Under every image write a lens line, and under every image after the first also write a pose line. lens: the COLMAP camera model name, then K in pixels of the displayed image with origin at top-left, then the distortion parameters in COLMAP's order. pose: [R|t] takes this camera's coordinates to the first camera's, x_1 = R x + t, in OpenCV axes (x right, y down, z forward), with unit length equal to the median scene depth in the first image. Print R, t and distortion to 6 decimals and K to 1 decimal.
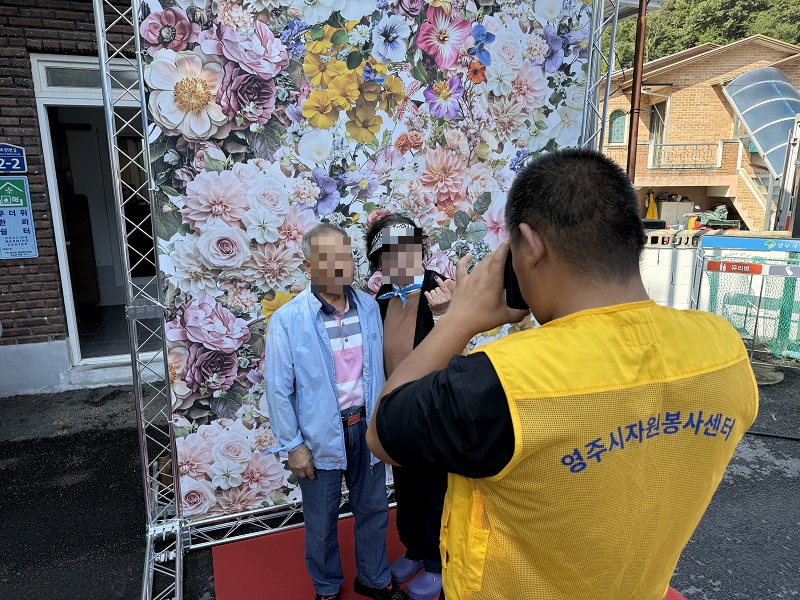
lens RADIAL K [[577.6, 0, 411.3], [0, 577.6, 316.2], [0, 0, 1]] dist [0.038874, -0.062380]
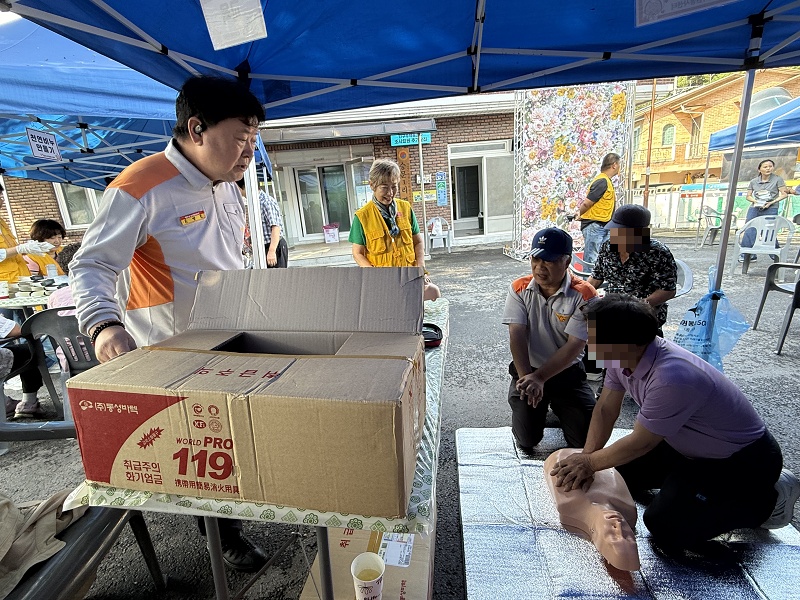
lens RADIAL K [[397.6, 0, 404.0], [0, 397.6, 295.1], [0, 0, 1]] dist [-0.001534, 0.000989]
pose [[0.962731, -0.006482, -0.270382, -0.466761], [0.015648, 0.999373, 0.031760, 0.612621], [0.270007, -0.034807, 0.962229, -2.329894]]
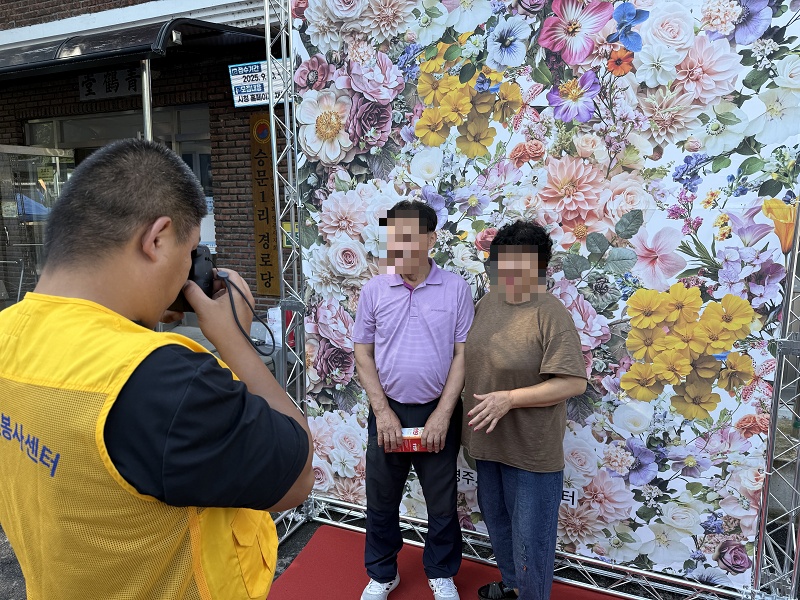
lens RADIAL K [[577.6, 0, 388.4], [0, 577.6, 317.5], [0, 0, 1]] dist [0.038874, -0.062380]
pose [[0.713644, 0.128731, -0.688578, 0.504510], [-0.159695, 0.986983, 0.019011, -0.037025], [0.682063, 0.096395, 0.724913, 0.243842]]
